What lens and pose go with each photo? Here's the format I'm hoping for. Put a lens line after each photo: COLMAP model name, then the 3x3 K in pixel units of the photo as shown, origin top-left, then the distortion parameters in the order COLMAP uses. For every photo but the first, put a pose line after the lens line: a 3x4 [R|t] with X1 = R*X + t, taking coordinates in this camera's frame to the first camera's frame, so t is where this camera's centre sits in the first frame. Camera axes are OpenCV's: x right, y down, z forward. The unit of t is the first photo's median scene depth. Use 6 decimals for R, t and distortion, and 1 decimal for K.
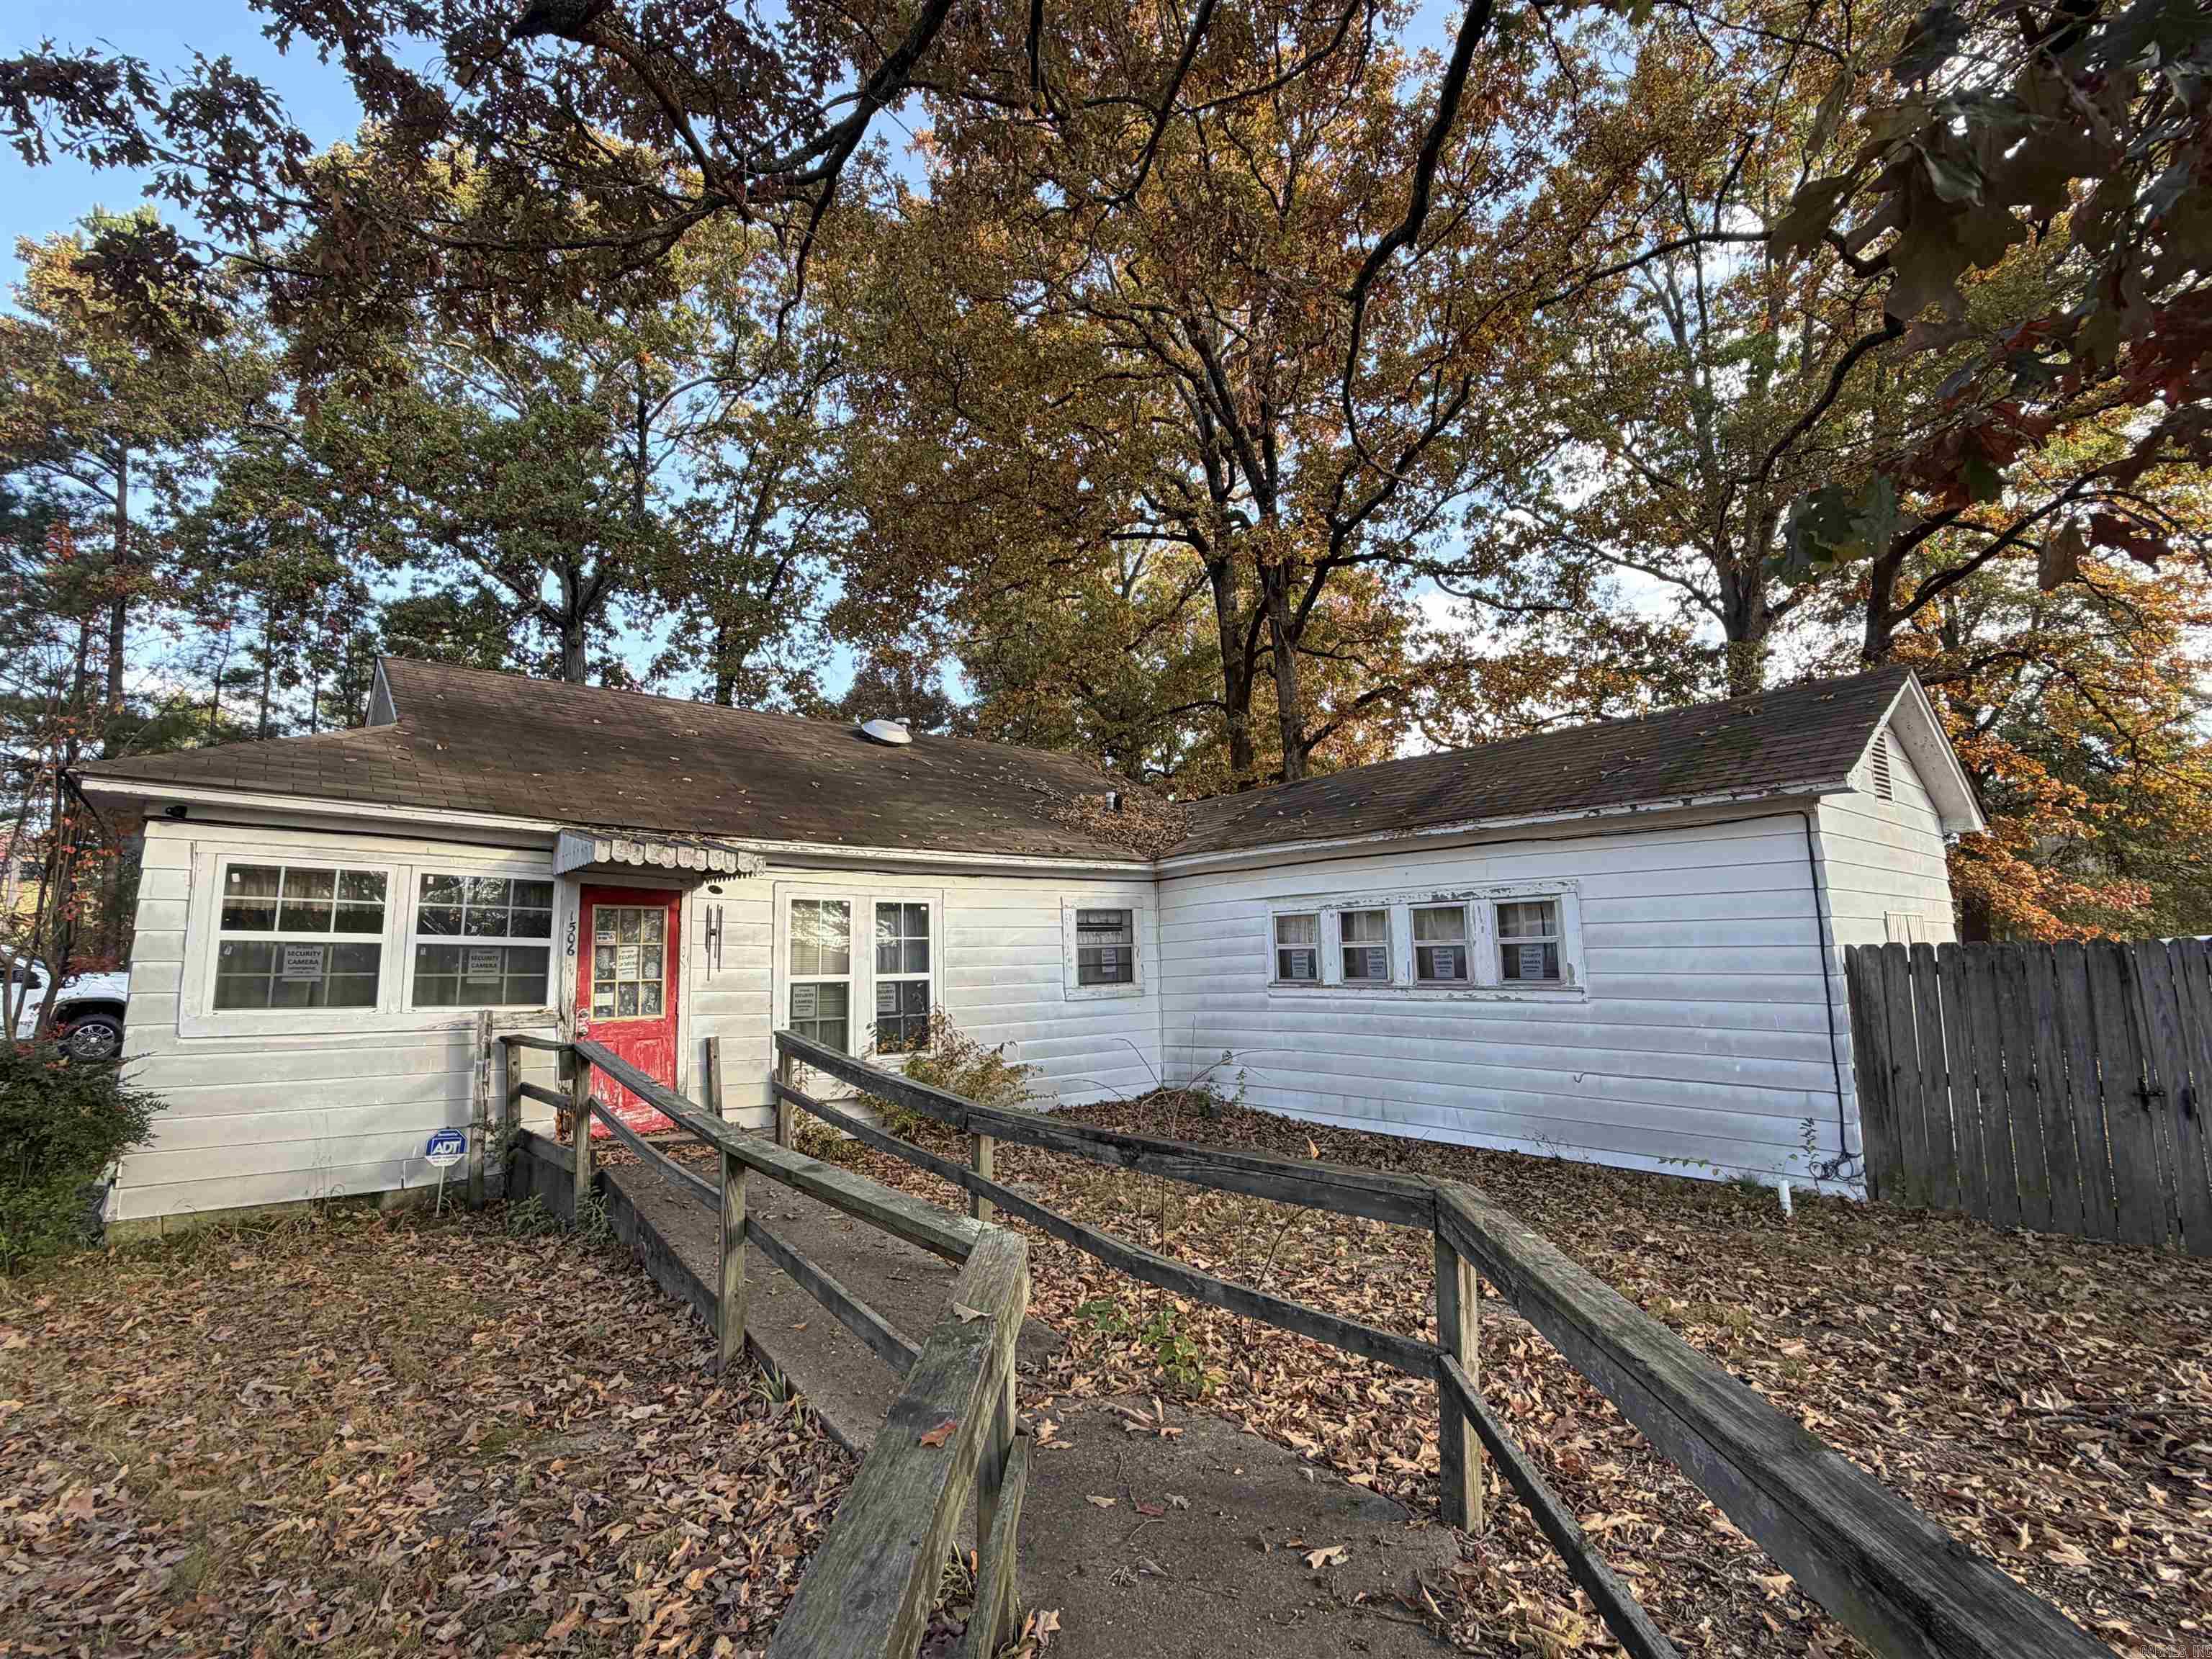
lens RADIAL K [[1035.1, 0, 1095.6], [0, 1035.1, 822.5], [0, 0, 1]] dist [0.000391, 0.000017]
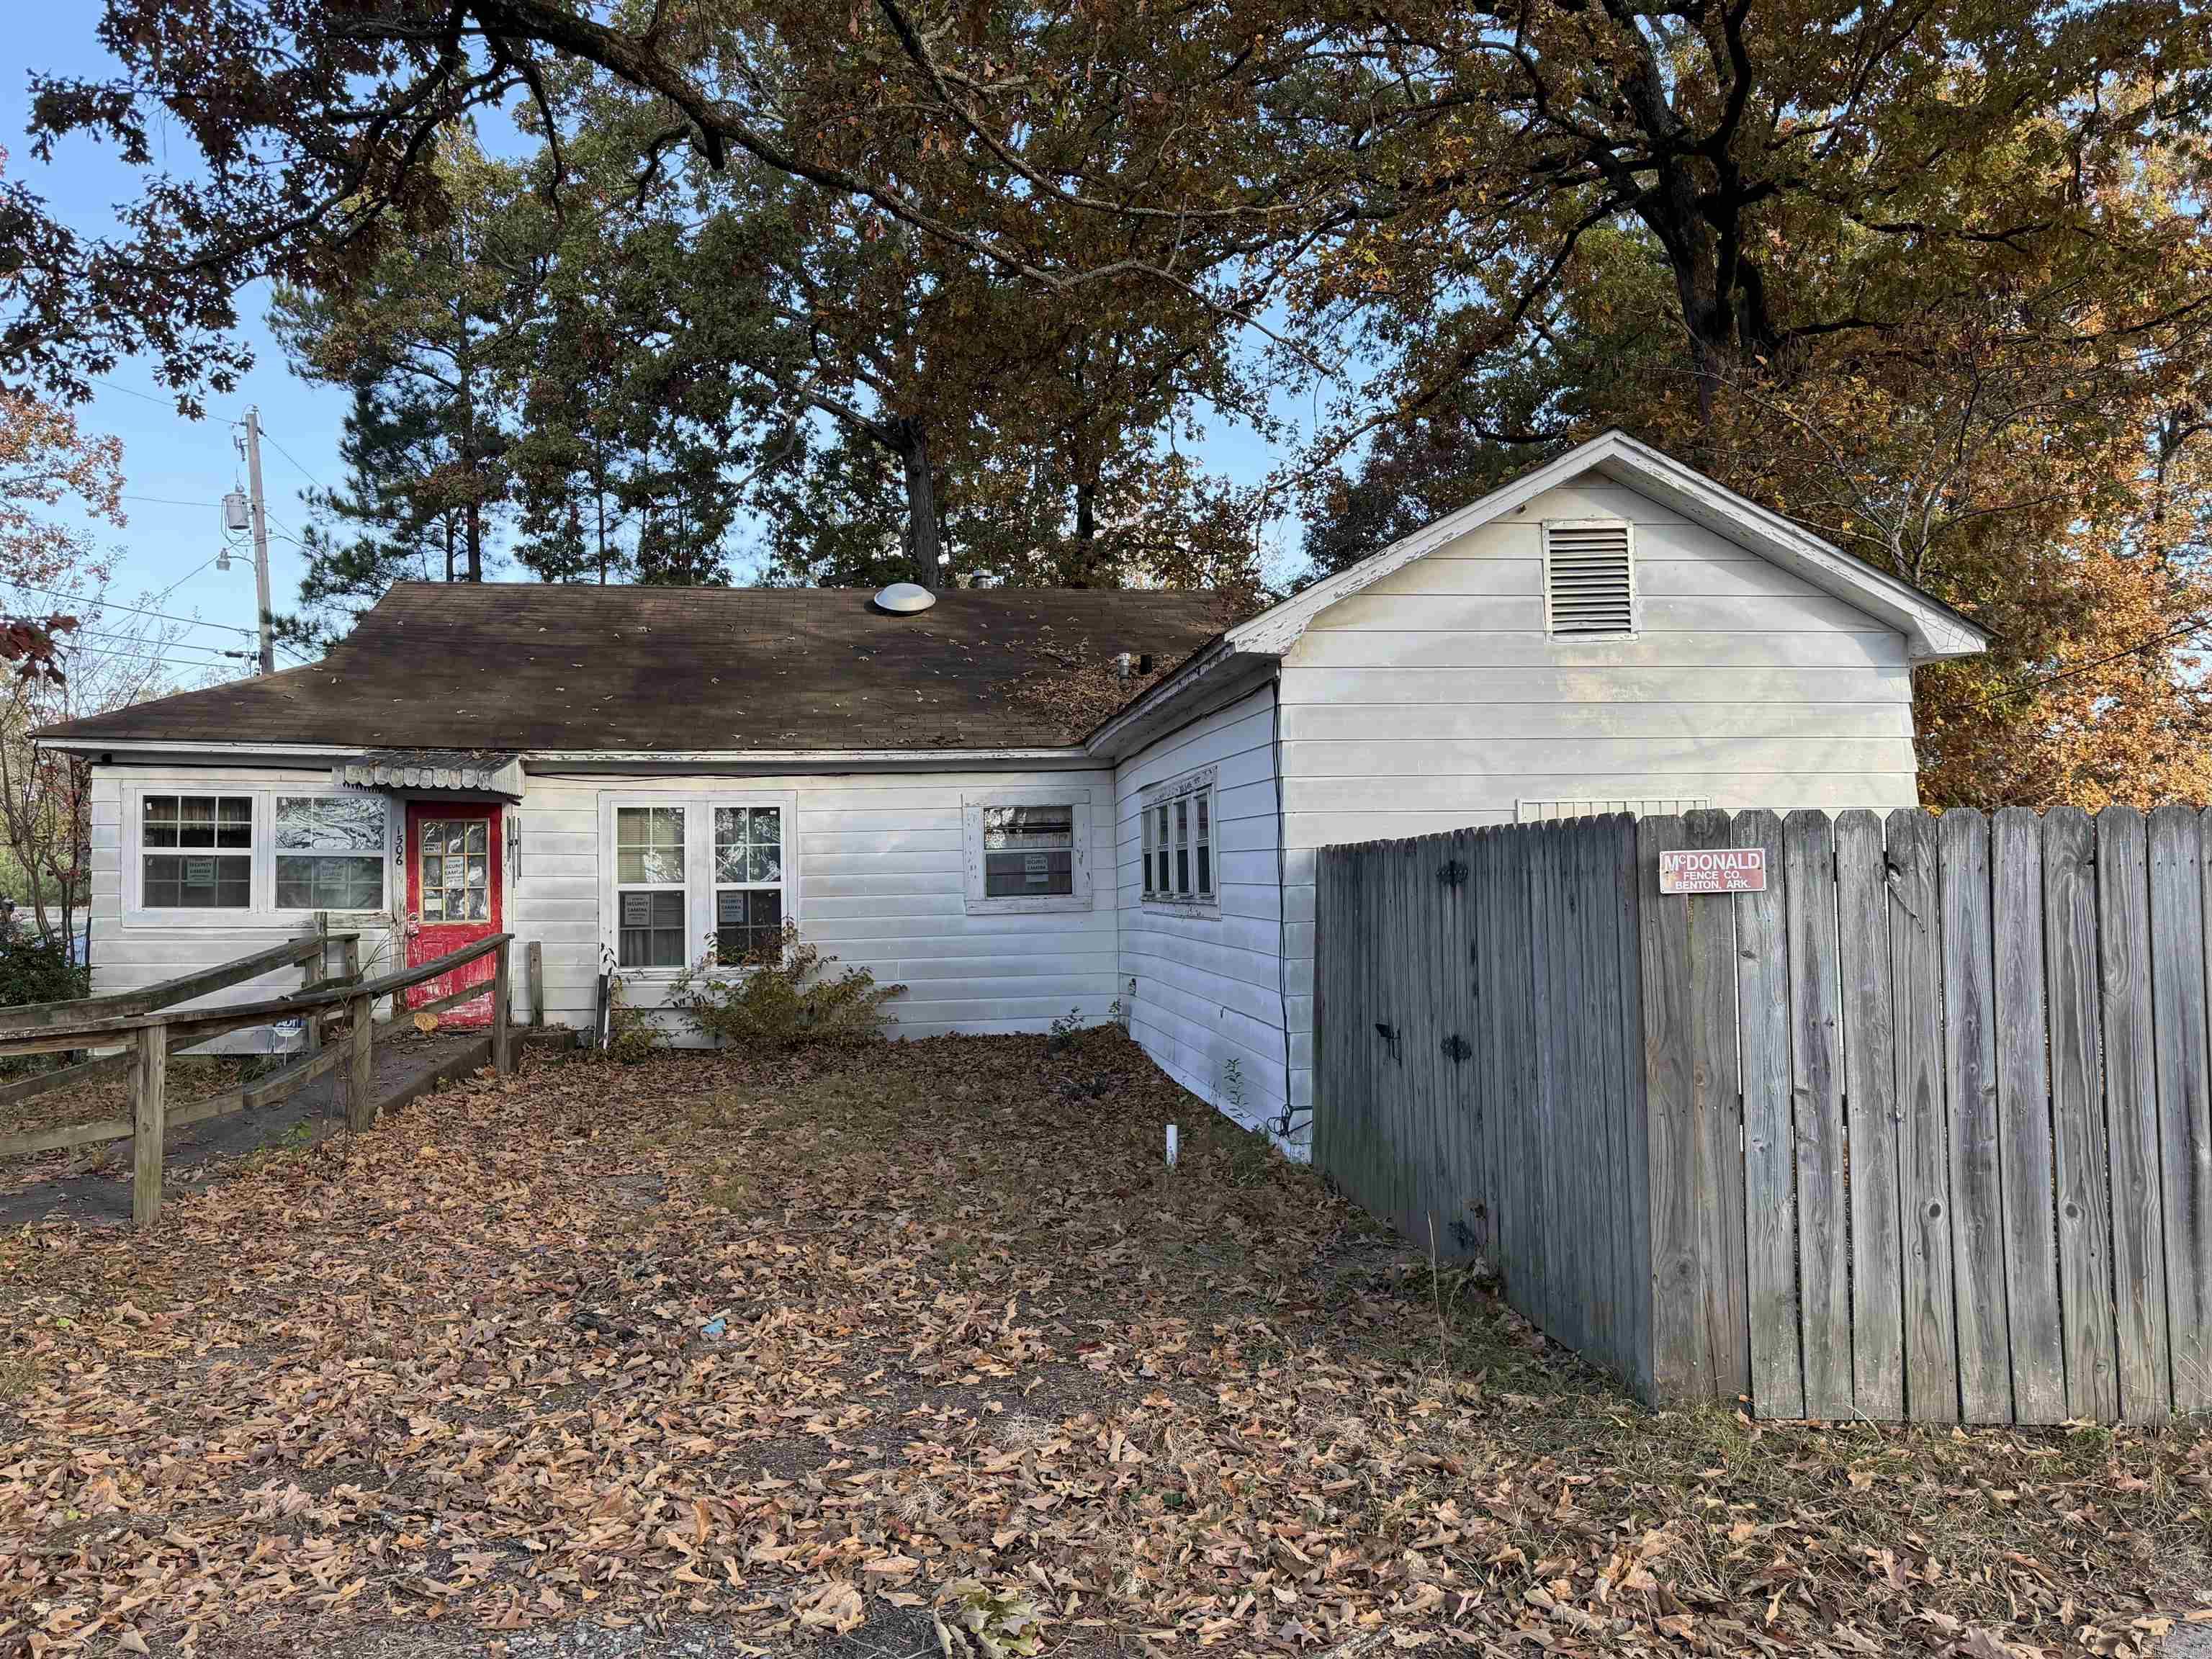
lens RADIAL K [[1704.2, 0, 1118.7], [0, 1704.2, 843.9], [0, 0, 1]] dist [0.030137, -0.026410]
pose [[0.845434, -0.009886, -0.533988, 1.094089], [0.072319, 0.992739, 0.096120, -0.015141], [0.529161, -0.119880, 0.840011, -0.135145]]
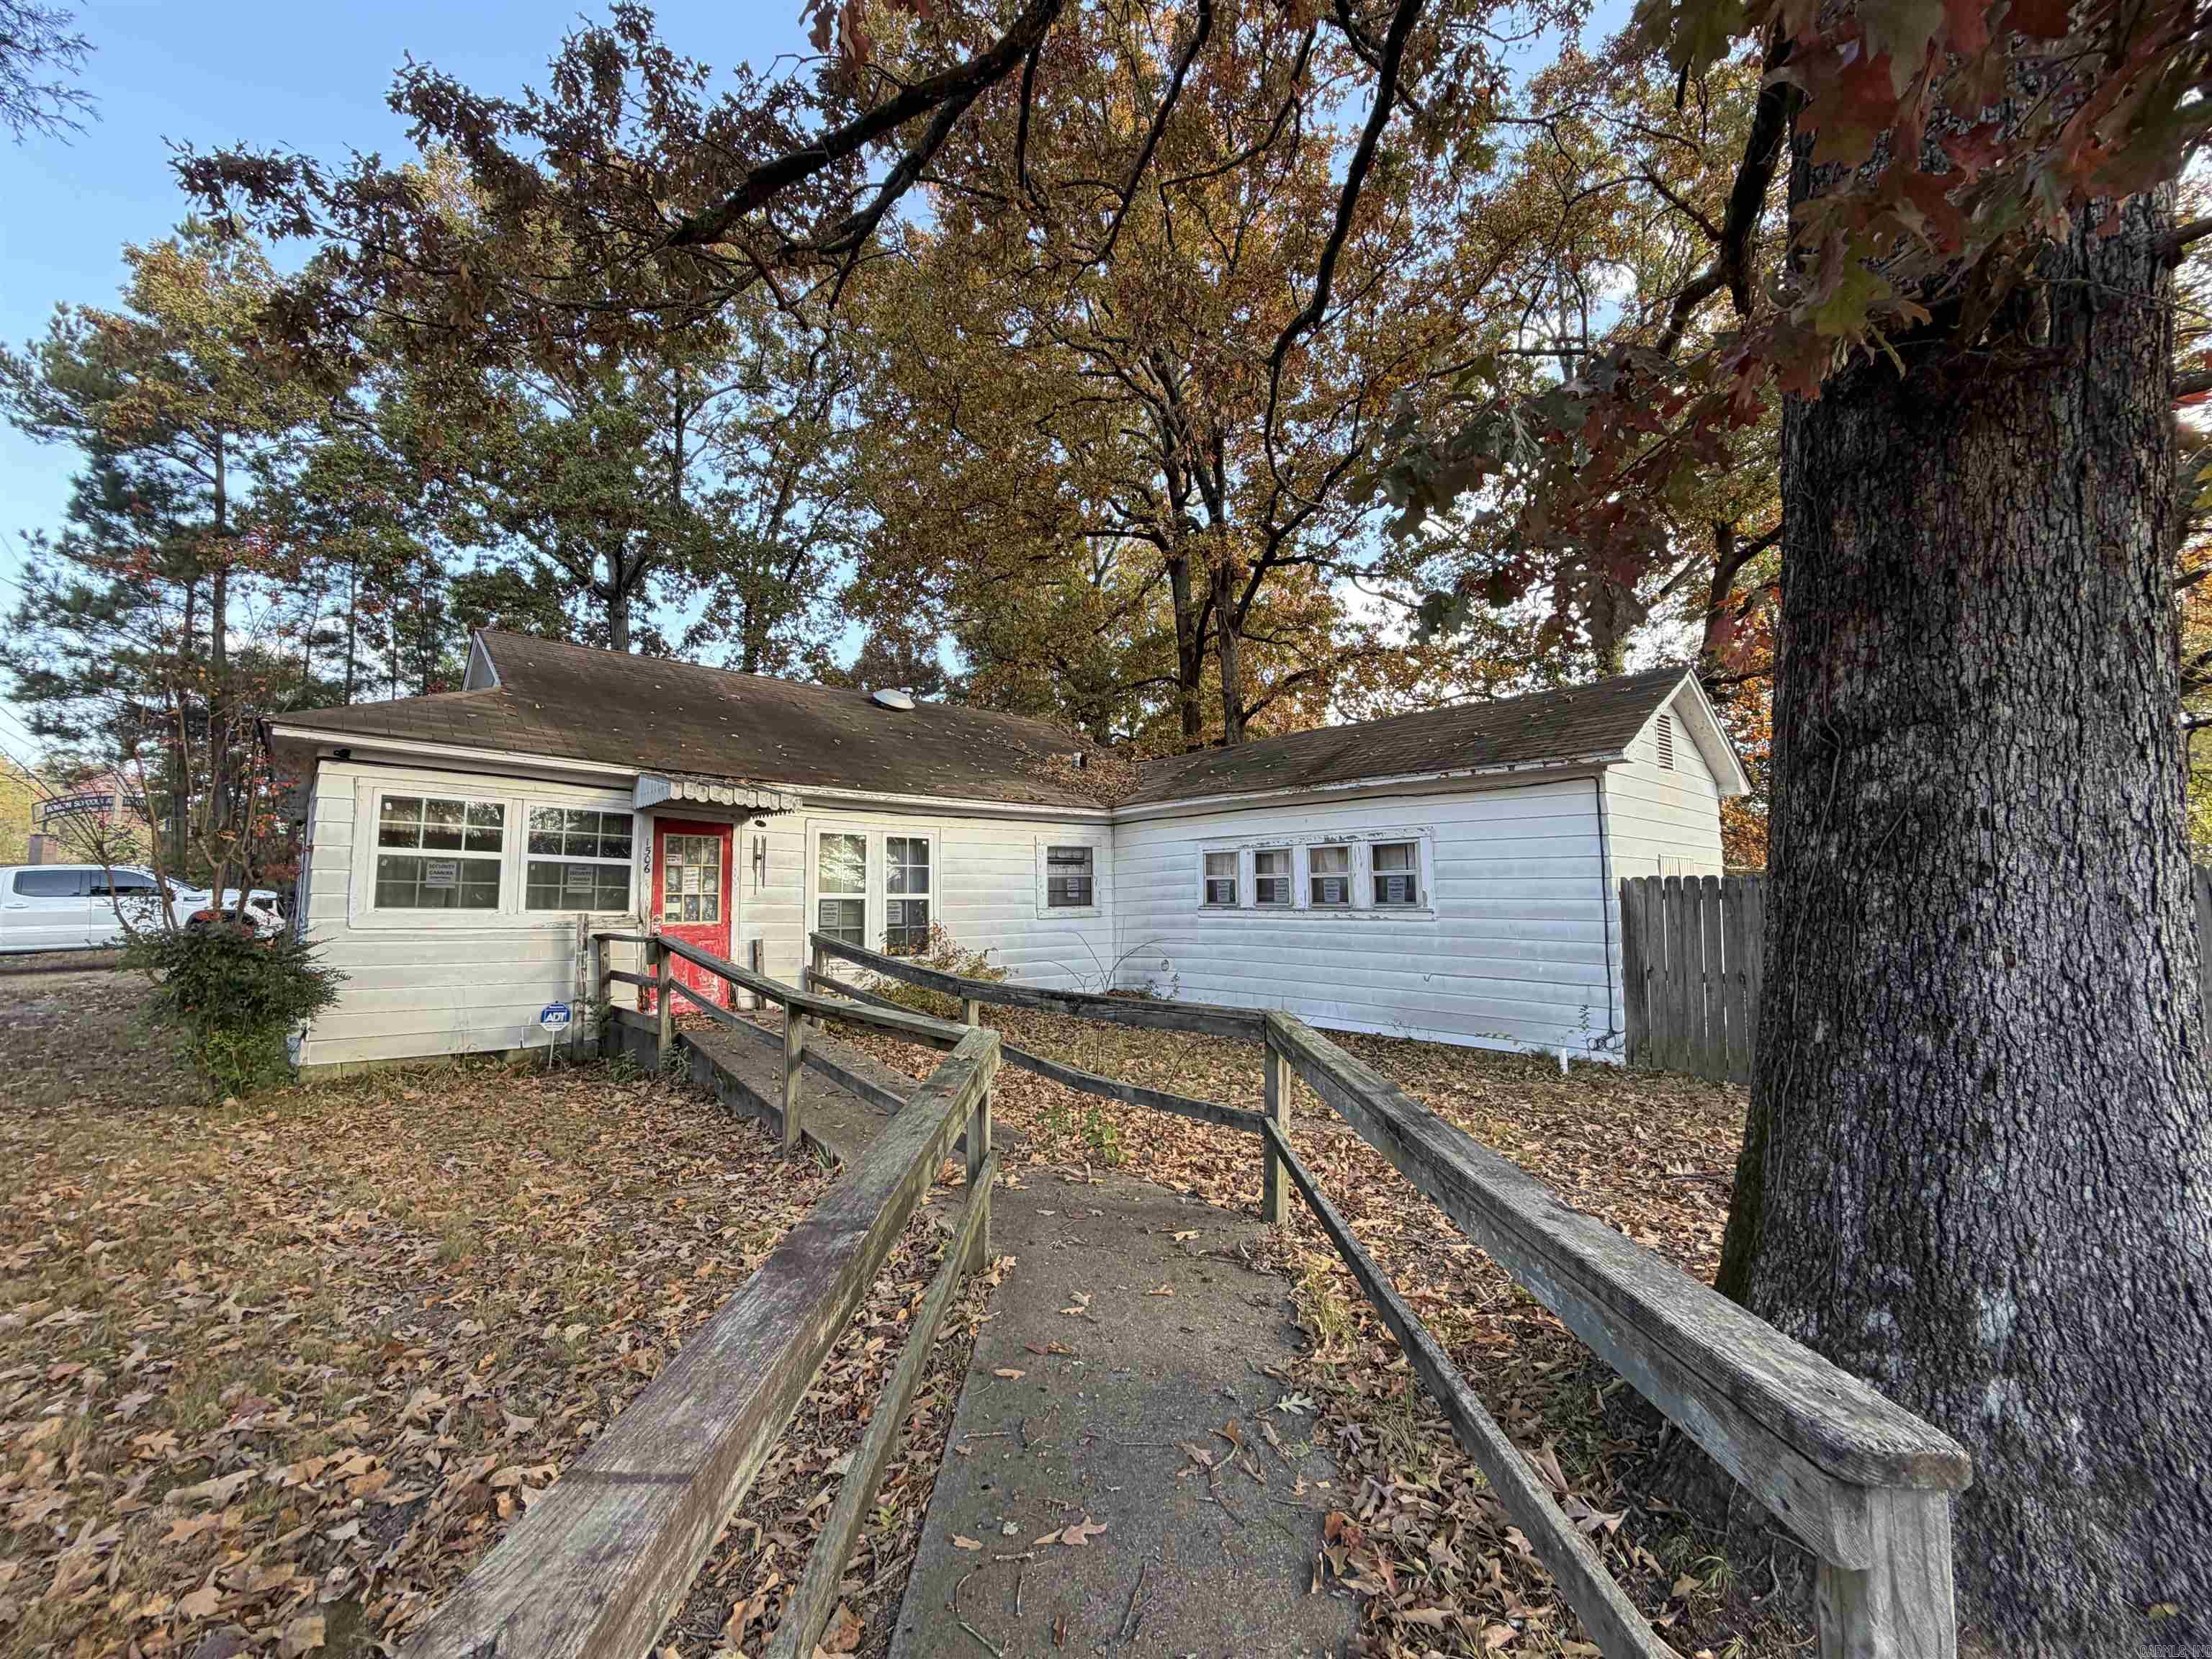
lens RADIAL K [[902.6, 0, 1097.8], [0, 902.6, 824.3], [0, 0, 1]] dist [0.000274, -0.000283]
pose [[0.999410, 0.016269, 0.030253, 0.012080], [-0.017757, 0.998611, 0.049598, 0.003678], [-0.029404, -0.050106, 0.998311, -0.117703]]
